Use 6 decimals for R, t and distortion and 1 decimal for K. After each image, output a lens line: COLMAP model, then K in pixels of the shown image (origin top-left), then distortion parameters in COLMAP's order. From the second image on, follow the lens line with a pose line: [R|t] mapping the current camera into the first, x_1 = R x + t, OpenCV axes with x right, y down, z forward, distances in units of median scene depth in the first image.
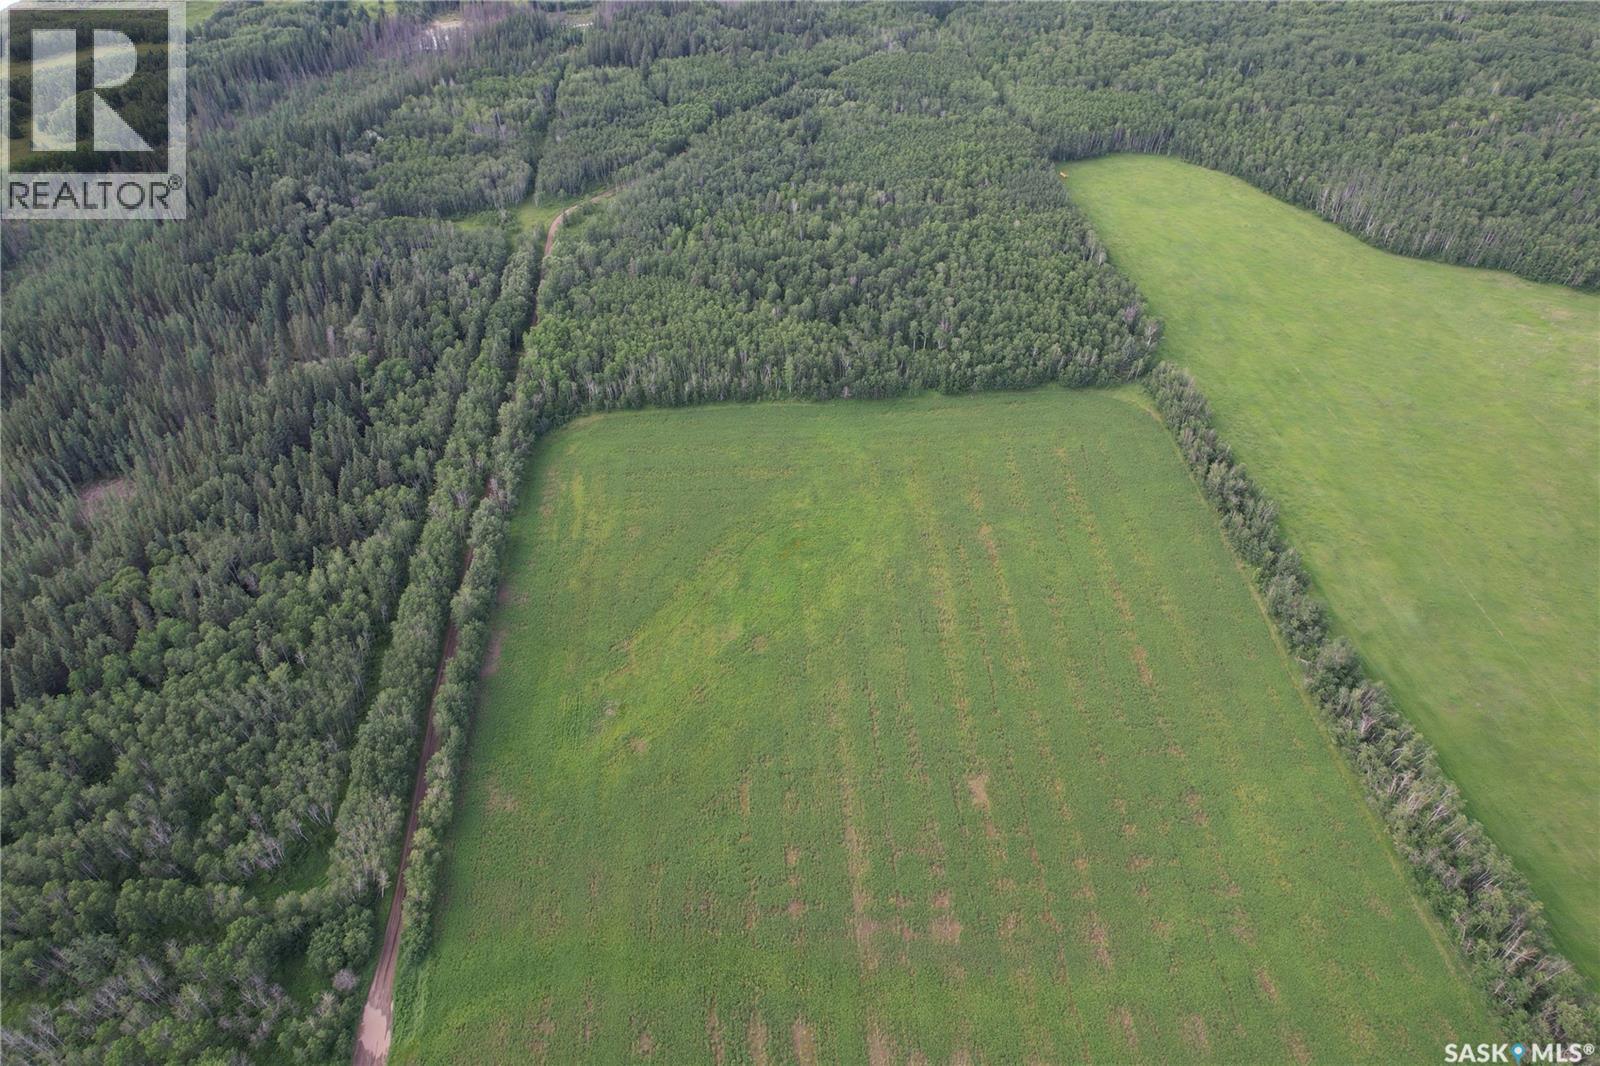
lens RADIAL K [[1025.4, 0, 805.5], [0, 1025.4, 538.8], [0, 0, 1]] dist [-0.077260, 0.070106]
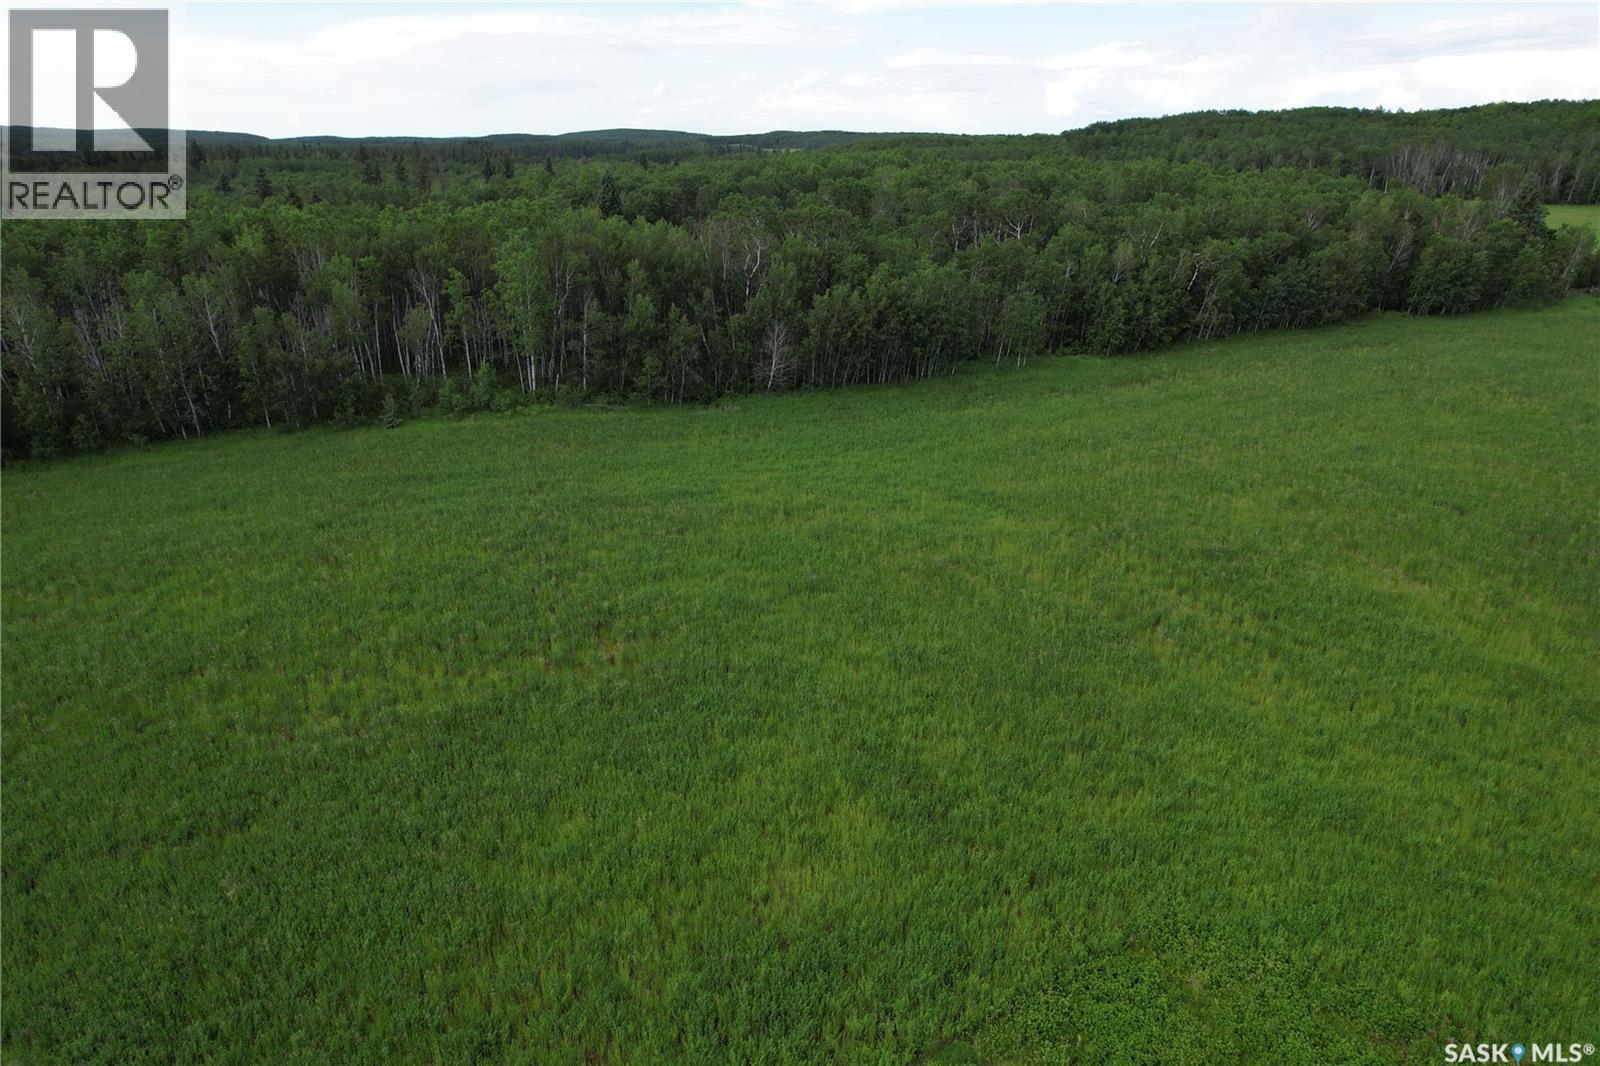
lens RADIAL K [[1025.4, 0, 806.1], [0, 1025.4, 534.4], [0, 0, 1]] dist [-0.077260, 0.070106]
pose [[0.950859, -0.114893, 0.287518, -0.025549], [0.204527, 0.930238, -0.304672, -0.029033], [-0.232455, 0.348506, 0.908024, 0.755909]]
